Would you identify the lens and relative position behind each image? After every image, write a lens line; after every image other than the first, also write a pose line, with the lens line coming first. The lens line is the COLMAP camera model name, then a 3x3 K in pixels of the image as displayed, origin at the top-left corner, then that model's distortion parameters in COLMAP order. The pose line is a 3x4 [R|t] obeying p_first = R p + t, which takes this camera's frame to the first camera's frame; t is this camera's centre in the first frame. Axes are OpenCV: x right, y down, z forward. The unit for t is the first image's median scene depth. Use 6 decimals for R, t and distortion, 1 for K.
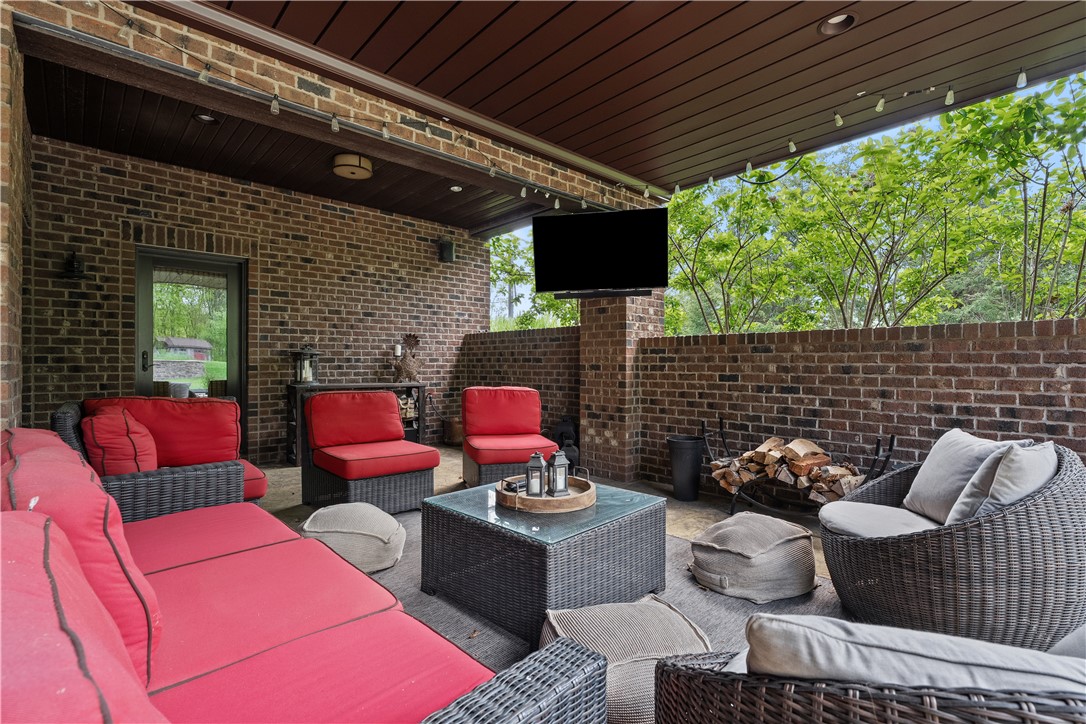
lens RADIAL K [[498.5, 0, 547.4], [0, 498.5, 366.3], [0, 0, 1]] dist [-0.003997, 0.000540]
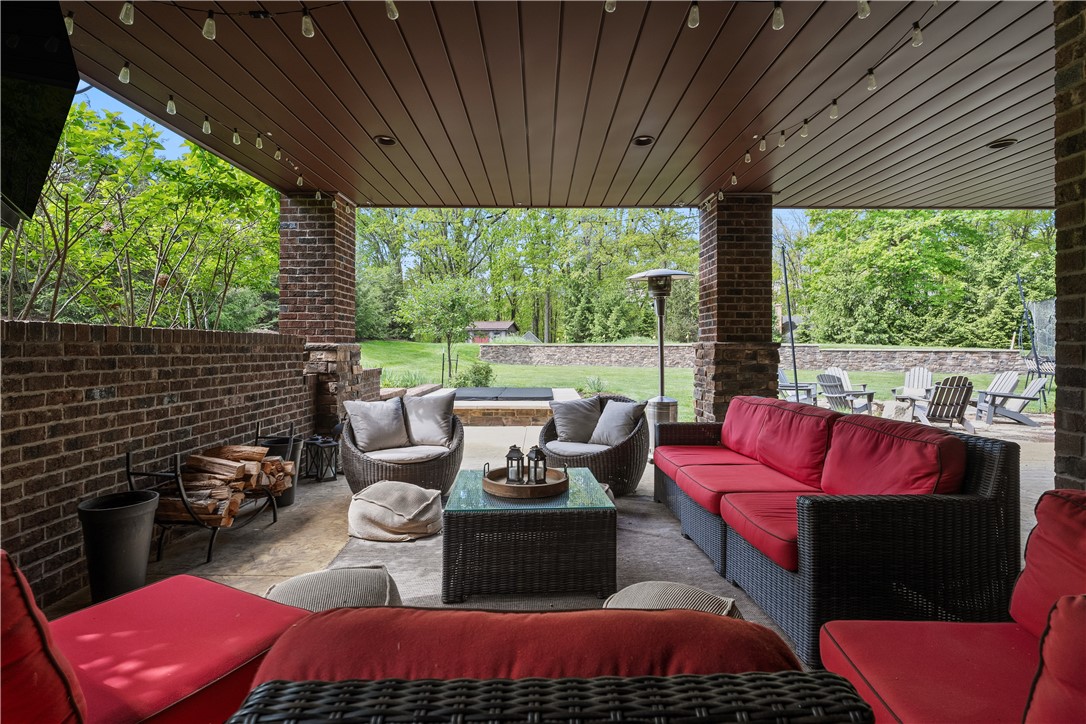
lens RADIAL K [[498.5, 0, 545.7], [0, 498.5, 354.2], [0, 0, 1]] dist [-0.003997, 0.000540]
pose [[-0.738792, -0.020735, 0.673615, -0.467964], [-0.010441, 0.999759, 0.019322, -0.043364], [-0.673853, 0.007241, -0.738830, 1.045251]]
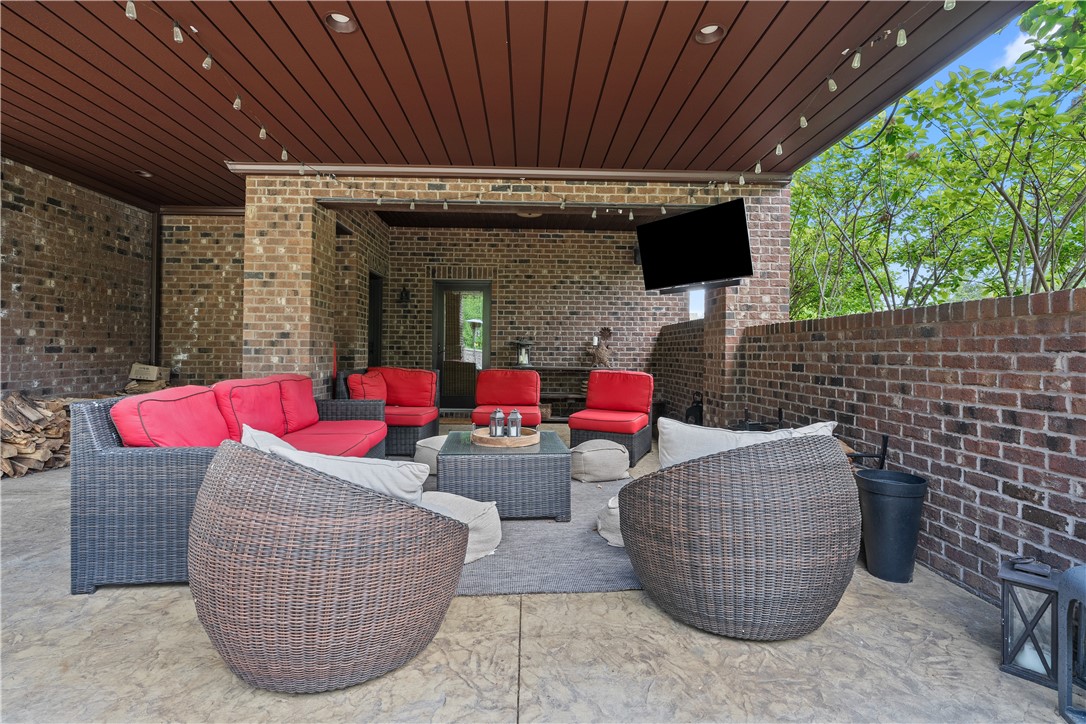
lens RADIAL K [[498.5, 0, 545.2], [0, 498.5, 351.4], [0, 0, 1]] dist [-0.003997, 0.000540]
pose [[0.755482, 0.005731, -0.655144, 0.595574], [-0.013505, 0.999885, -0.006826, 0.005303], [0.655030, 0.014005, 0.755473, -0.021933]]
